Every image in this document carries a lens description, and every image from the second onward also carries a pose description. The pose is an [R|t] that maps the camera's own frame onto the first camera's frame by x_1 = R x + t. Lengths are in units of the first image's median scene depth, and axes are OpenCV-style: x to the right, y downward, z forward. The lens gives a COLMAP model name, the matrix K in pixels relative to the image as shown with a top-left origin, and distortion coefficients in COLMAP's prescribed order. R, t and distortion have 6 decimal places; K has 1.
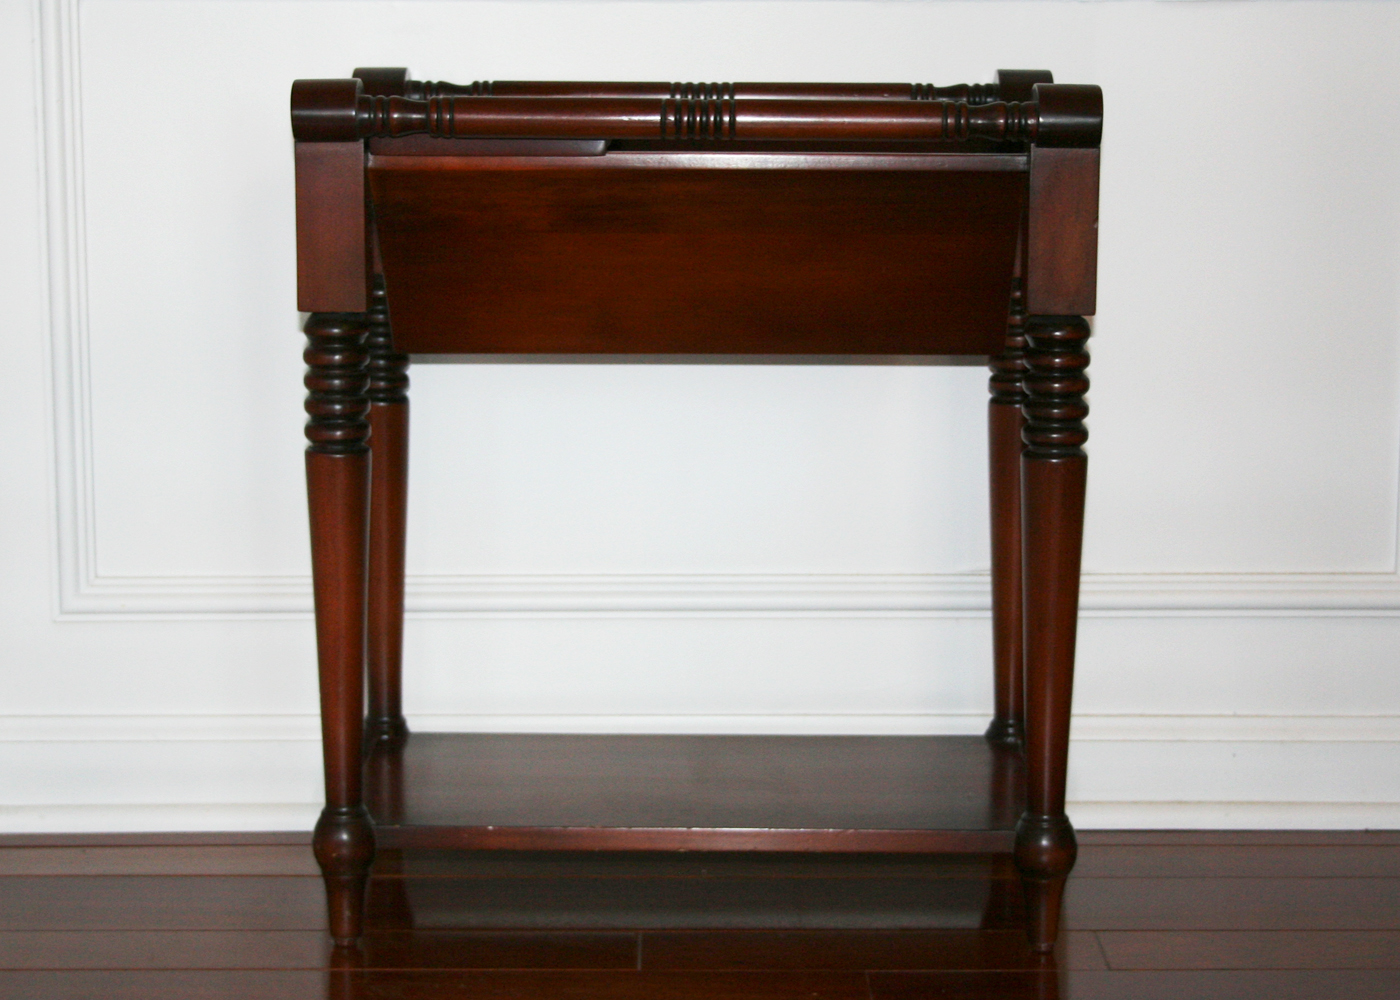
lens RADIAL K [[2508.5, 0, 729.4], [0, 2508.5, 503.2], [0, 0, 1]] dist [0.084275, 0.000000]
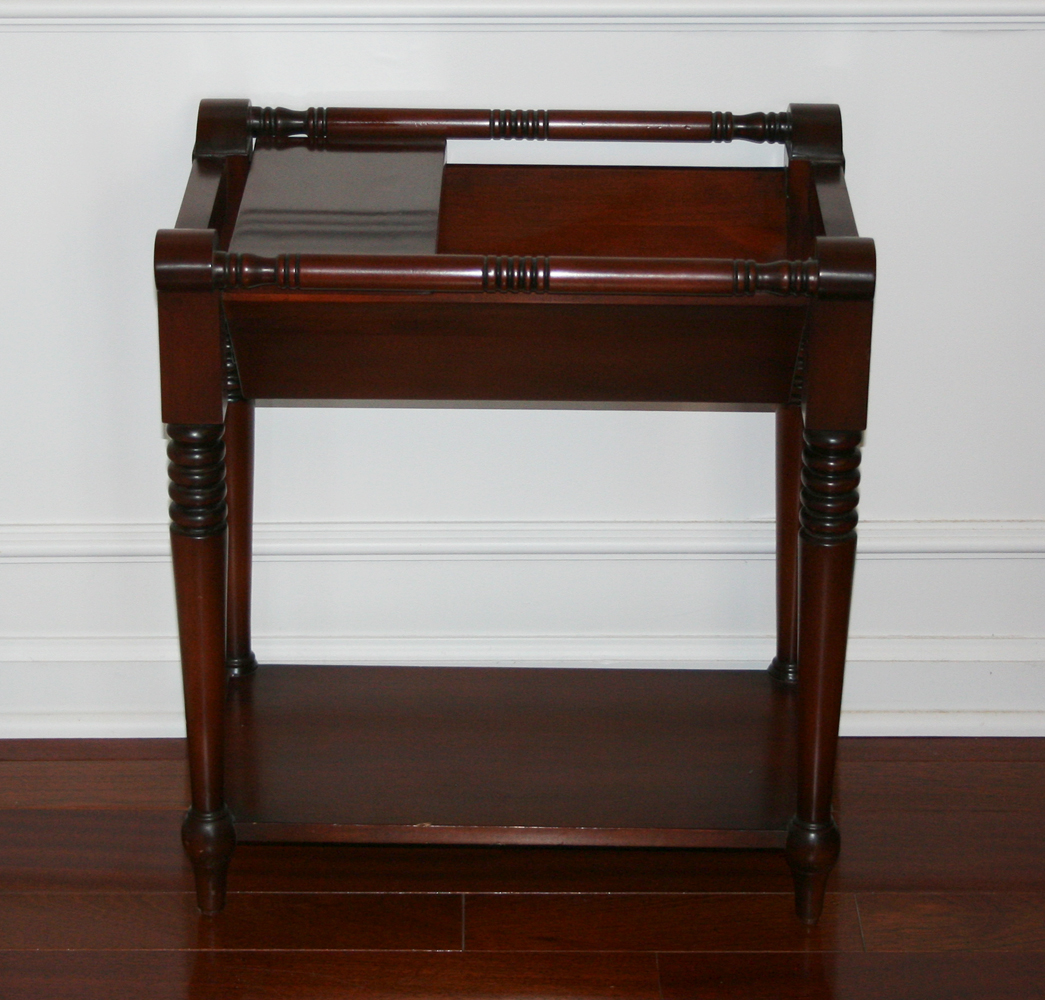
lens RADIAL K [[2455.0, 0, 523.2], [0, 2455.0, 500.2], [0, 0, 1]] dist [0.084460, 0.000000]
pose [[0.999959, 0.005368, -0.007293, -0.000554], [-0.003979, 0.983904, 0.178652, -0.219110], [0.008135, -0.178615, 0.983885, -0.087868]]
